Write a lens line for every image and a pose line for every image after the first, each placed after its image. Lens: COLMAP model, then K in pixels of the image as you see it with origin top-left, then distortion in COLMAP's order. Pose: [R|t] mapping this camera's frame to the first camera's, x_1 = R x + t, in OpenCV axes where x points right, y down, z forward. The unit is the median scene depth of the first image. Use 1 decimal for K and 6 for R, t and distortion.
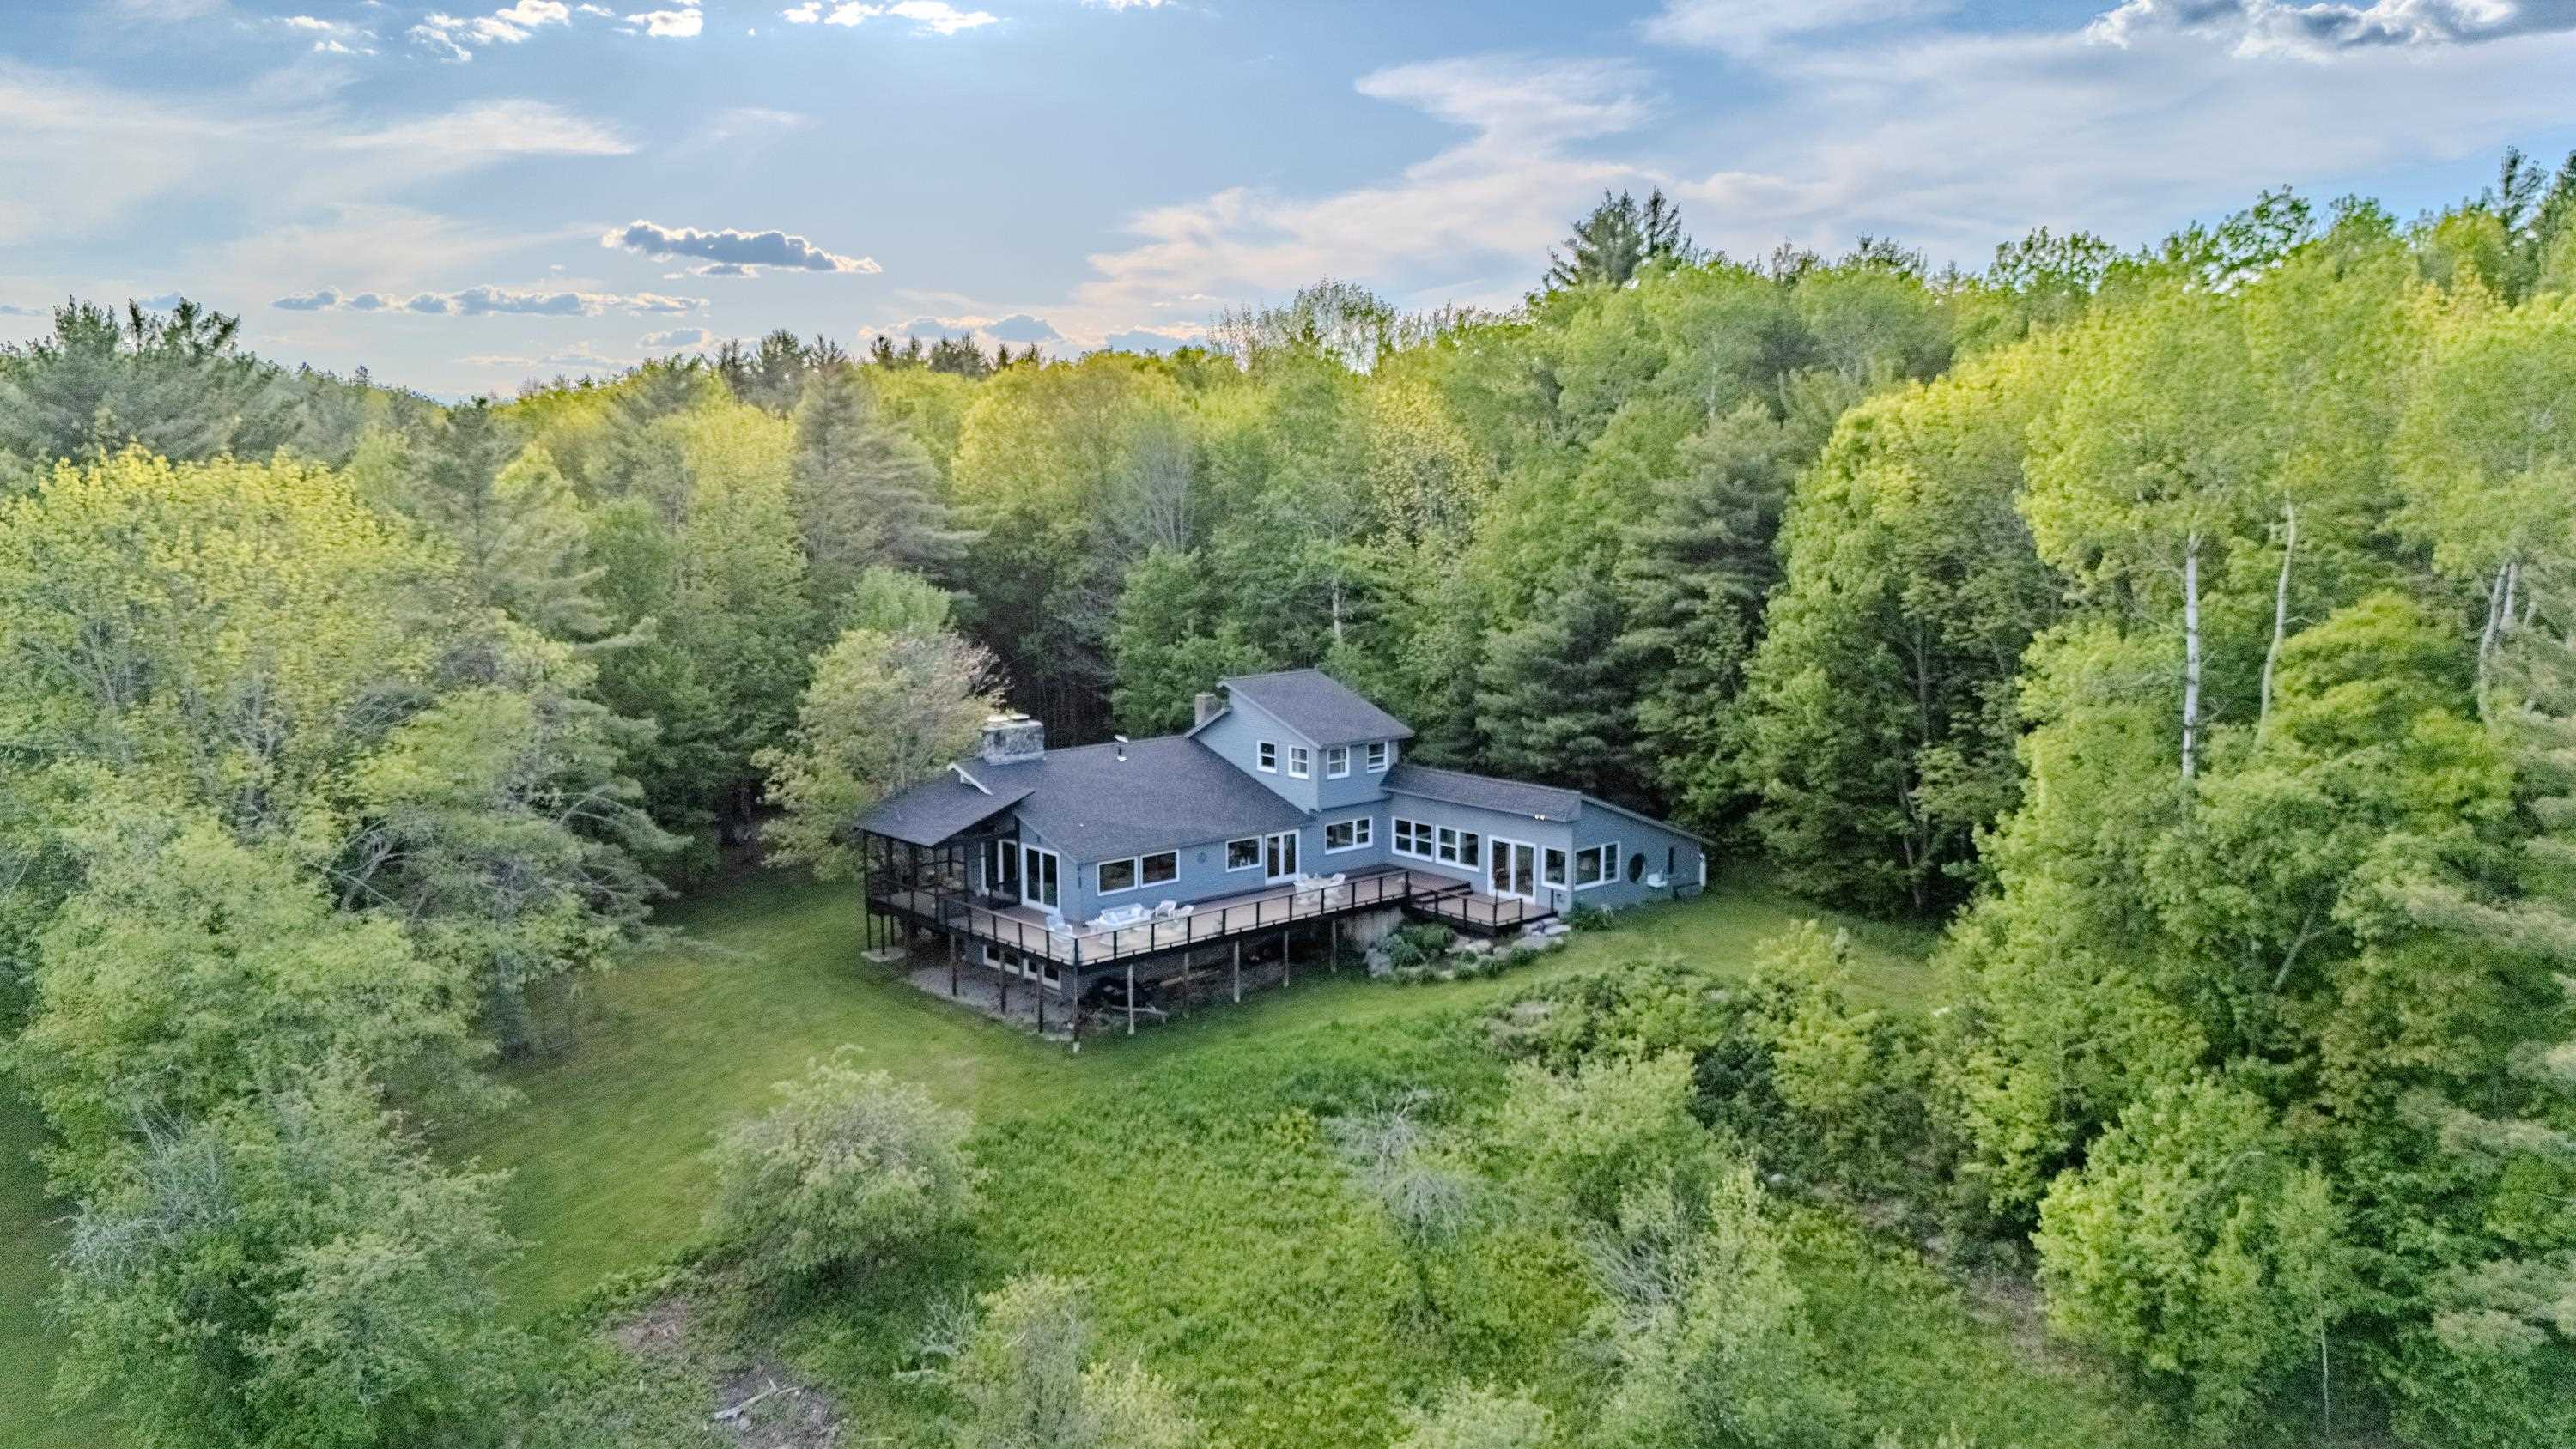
lens RADIAL K [[1883.1, 0, 1293.0], [0, 1883.1, 726.9], [0, 0, 1]] dist [0.067849, -0.101902]
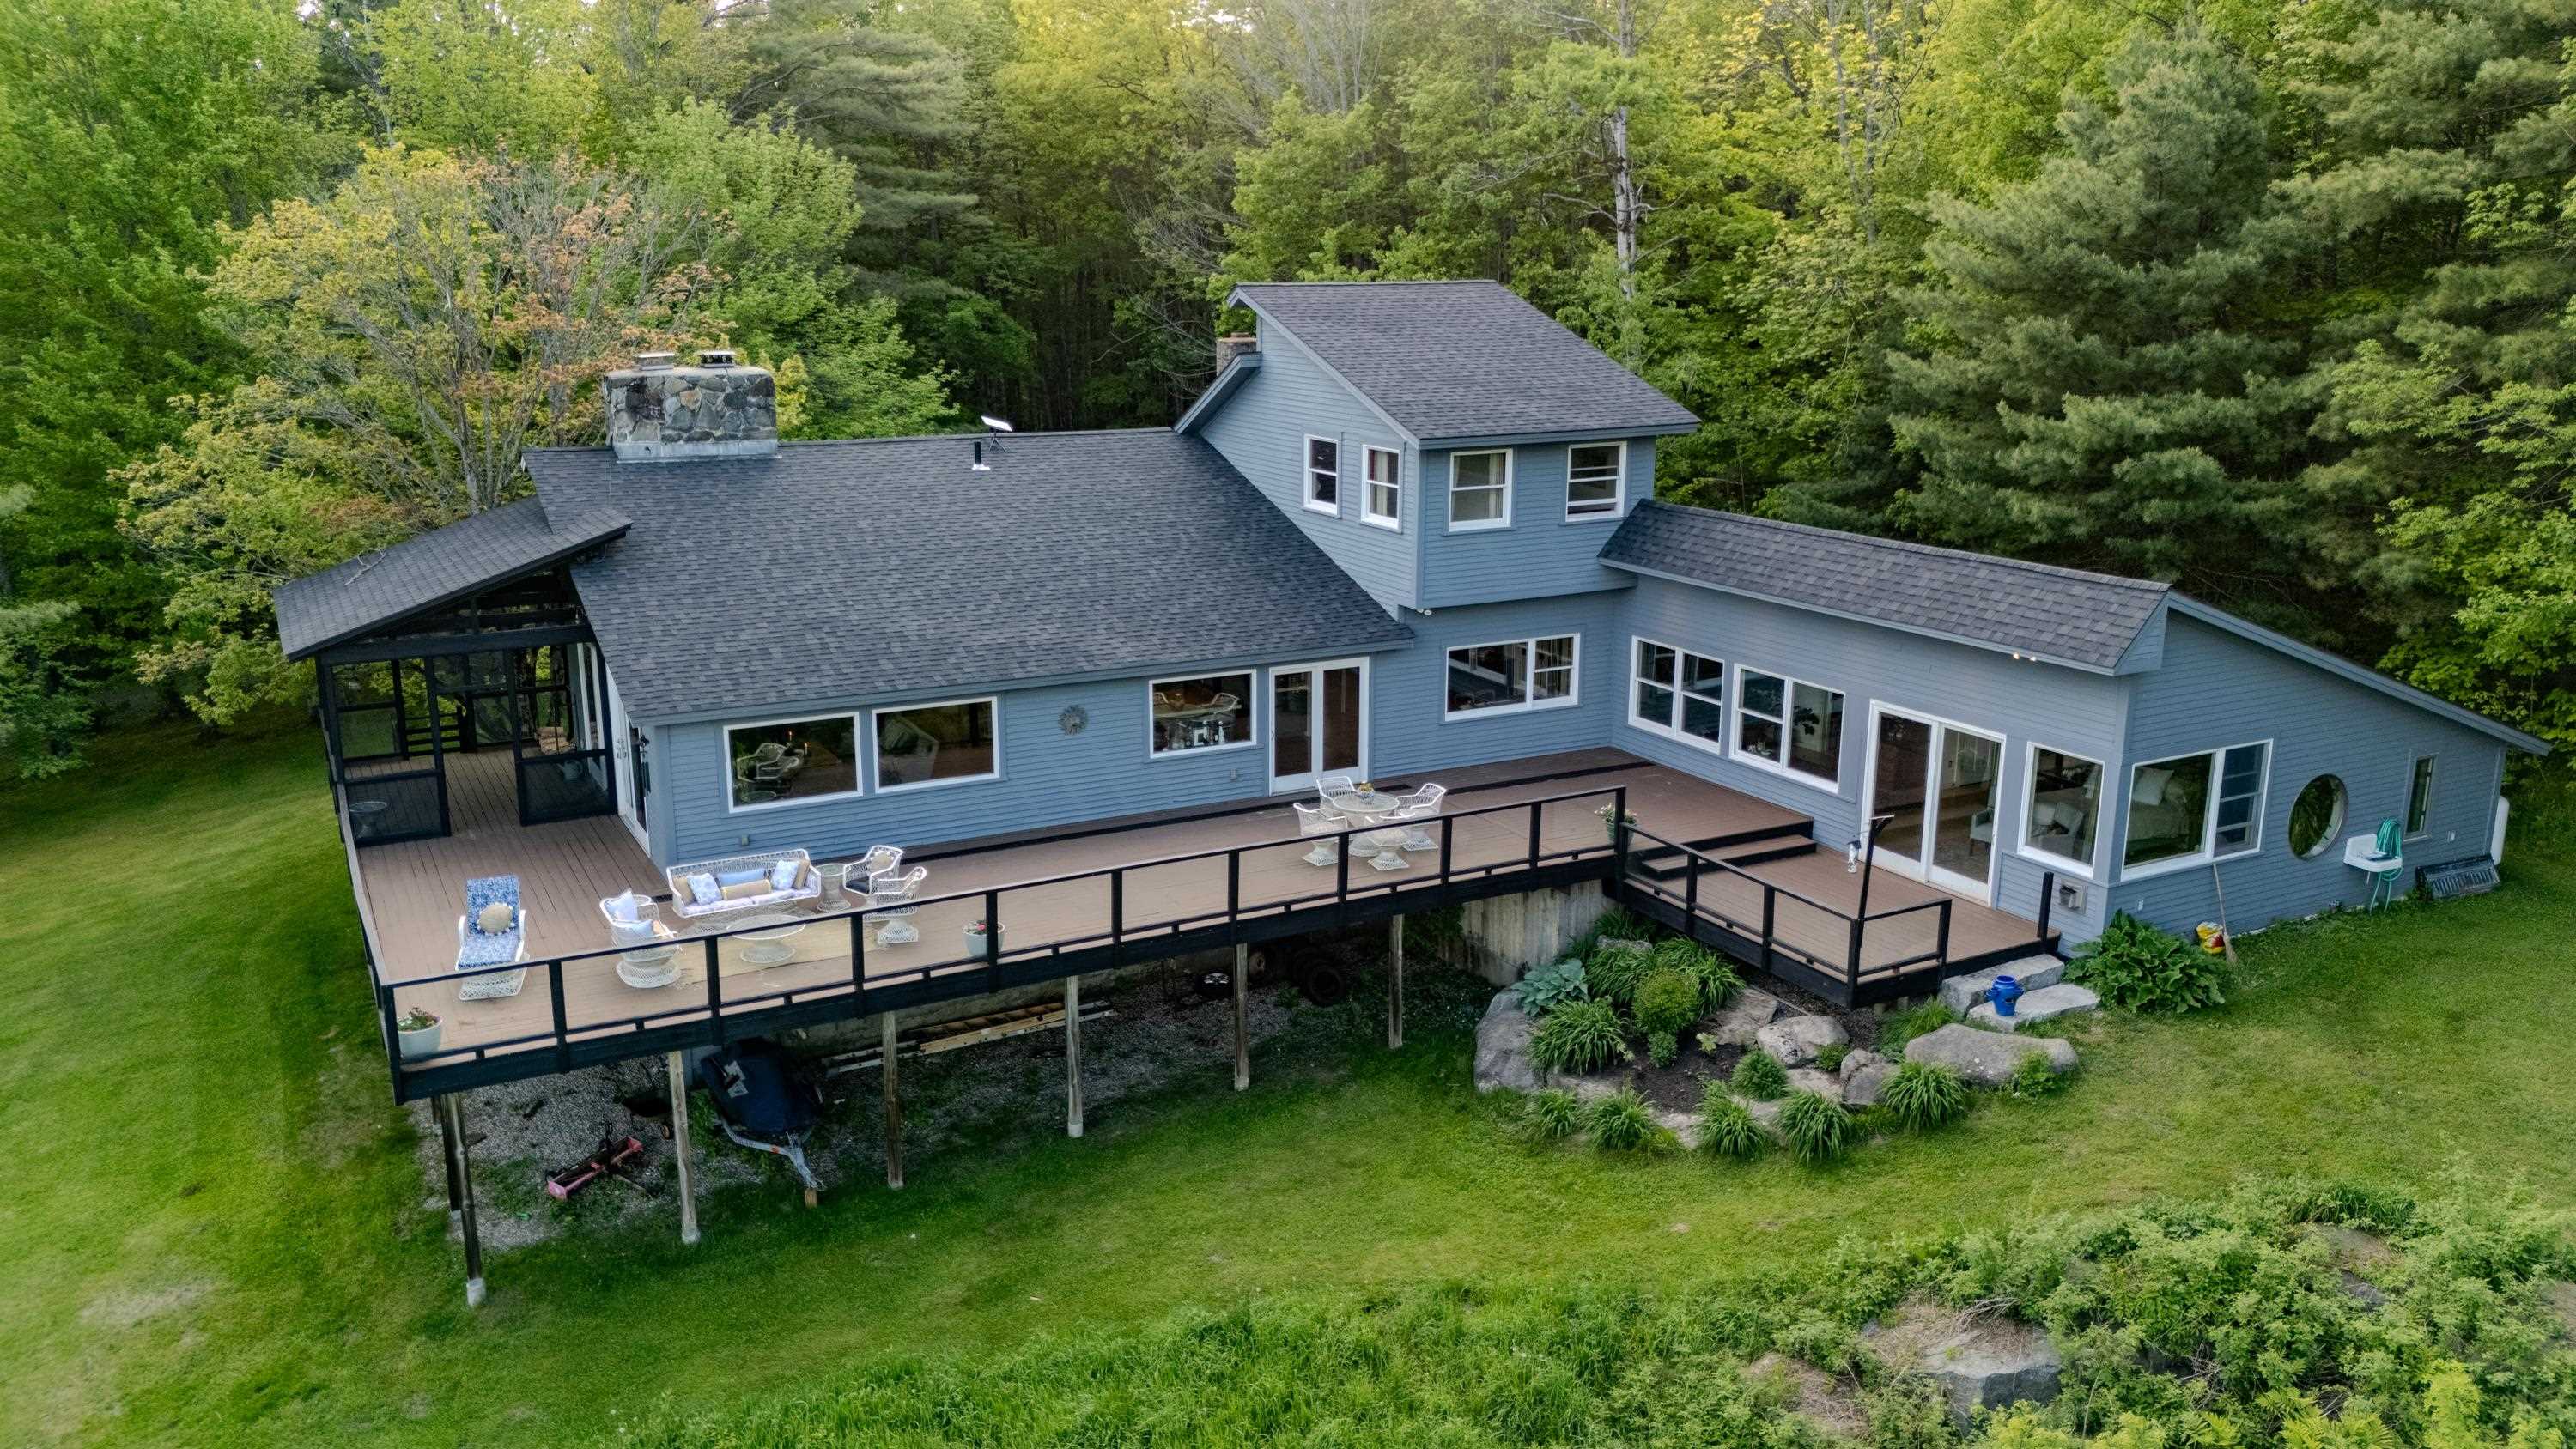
lens RADIAL K [[1883.1, 0, 1293.0], [0, 1883.1, 726.9], [0, 0, 1]] dist [0.067849, -0.101902]
pose [[0.970380, 0.057818, -0.234562, 0.083811], [-0.032632, 0.993410, 0.109870, 0.027240], [0.239368, -0.098962, 0.965872, 0.636619]]
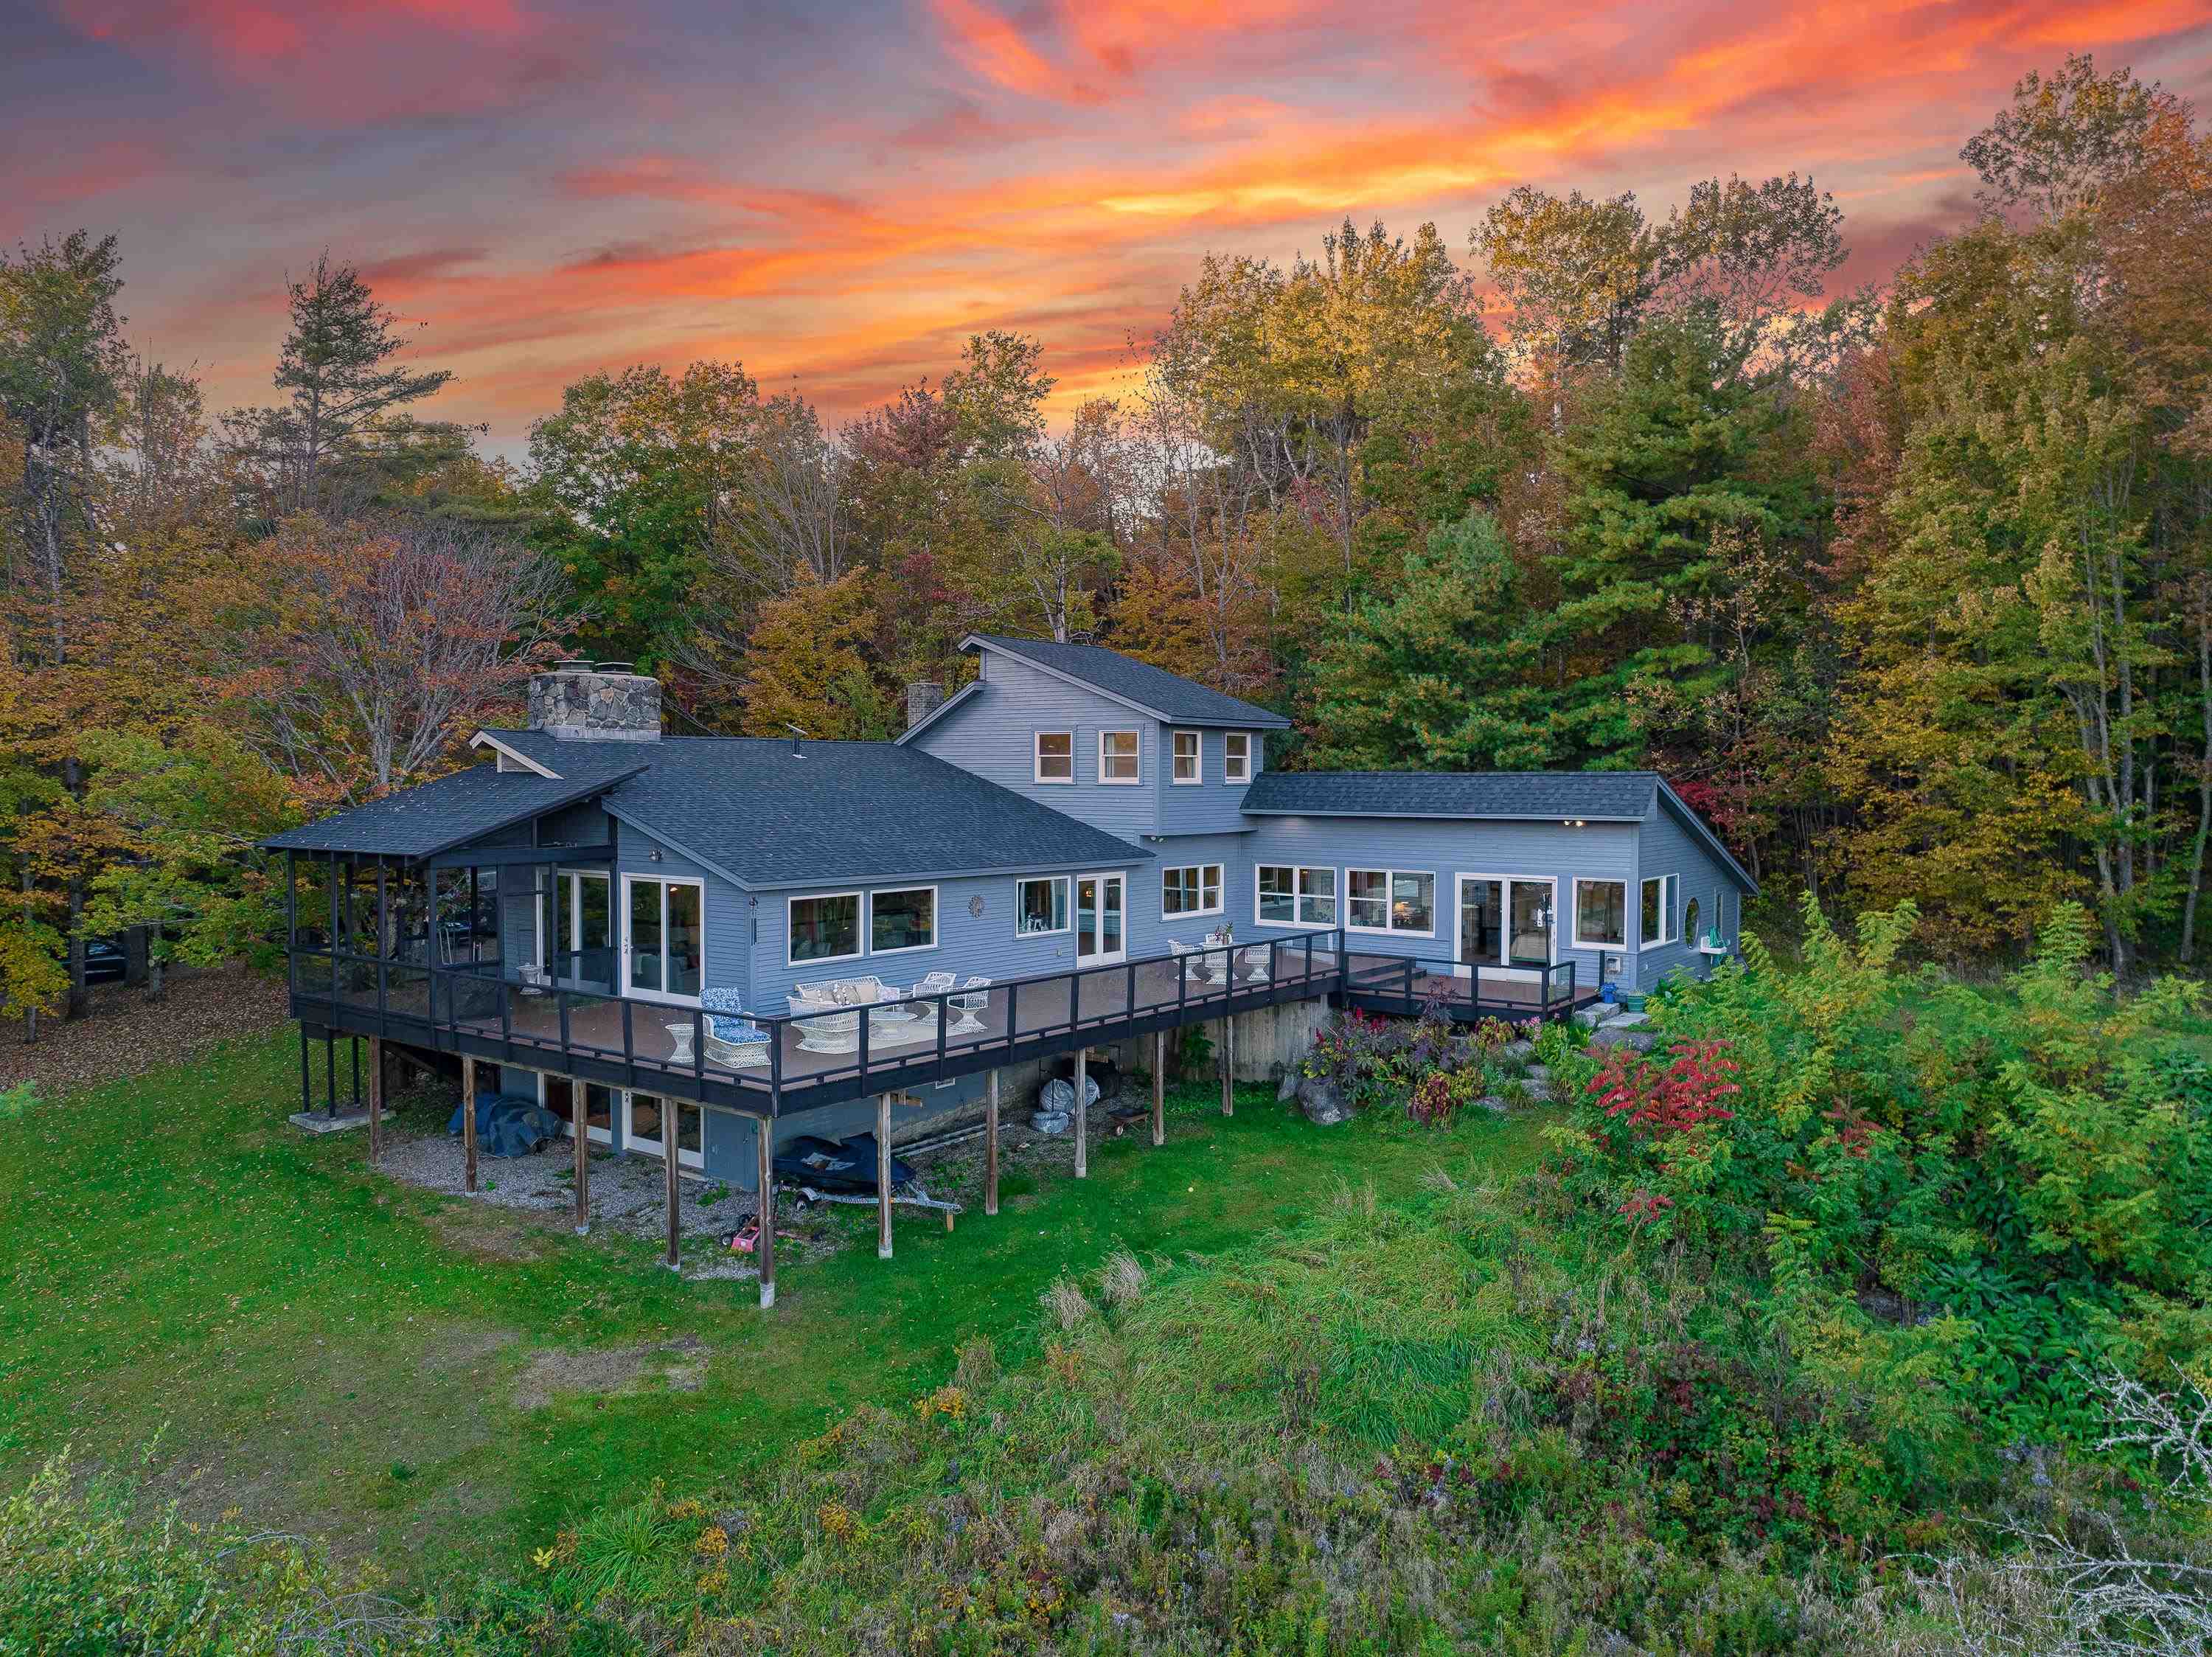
lens RADIAL K [[1531.1, 0, 1106.0], [0, 1531.1, 828.5], [0, 0, 1]] dist [-0.065140, 0.038643]
pose [[0.982728, -0.006615, 0.184937, -0.090407], [0.025819, 0.994488, -0.101626, 0.091271], [-0.183245, 0.104646, 0.977482, 0.572892]]
